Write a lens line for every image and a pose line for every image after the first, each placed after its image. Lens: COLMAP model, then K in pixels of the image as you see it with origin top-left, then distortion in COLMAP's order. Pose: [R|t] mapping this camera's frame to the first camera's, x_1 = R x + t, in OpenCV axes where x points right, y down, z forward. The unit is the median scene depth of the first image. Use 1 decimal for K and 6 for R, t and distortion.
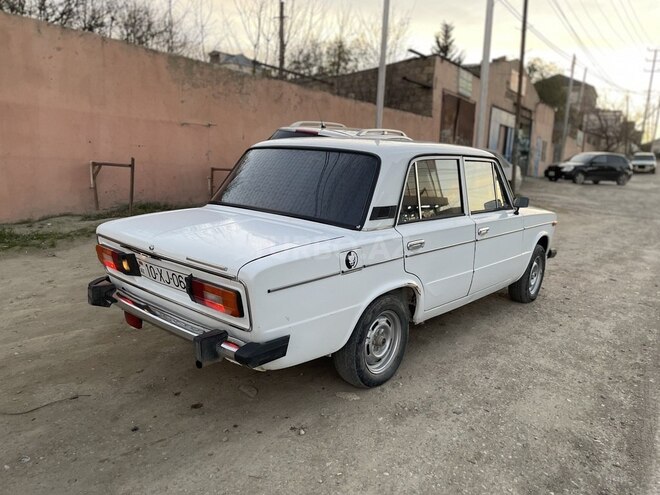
lens RADIAL K [[497.4, 0, 327.3], [0, 497.4, 248.3], [0, 0, 1]] dist [0.085564, -0.112520]
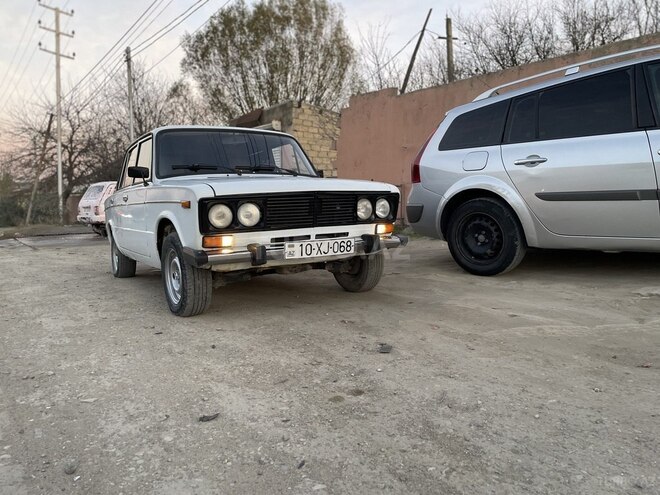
lens RADIAL K [[476.1, 0, 330.0], [0, 476.1, 247.5], [0, 0, 1]] dist [0.085793, -0.104744]
pose [[-0.274684, 0.045519, -0.960457, 0.740537], [-0.169868, 0.980871, 0.095068, -0.065365], [0.946411, 0.189264, -0.261697, 1.016598]]
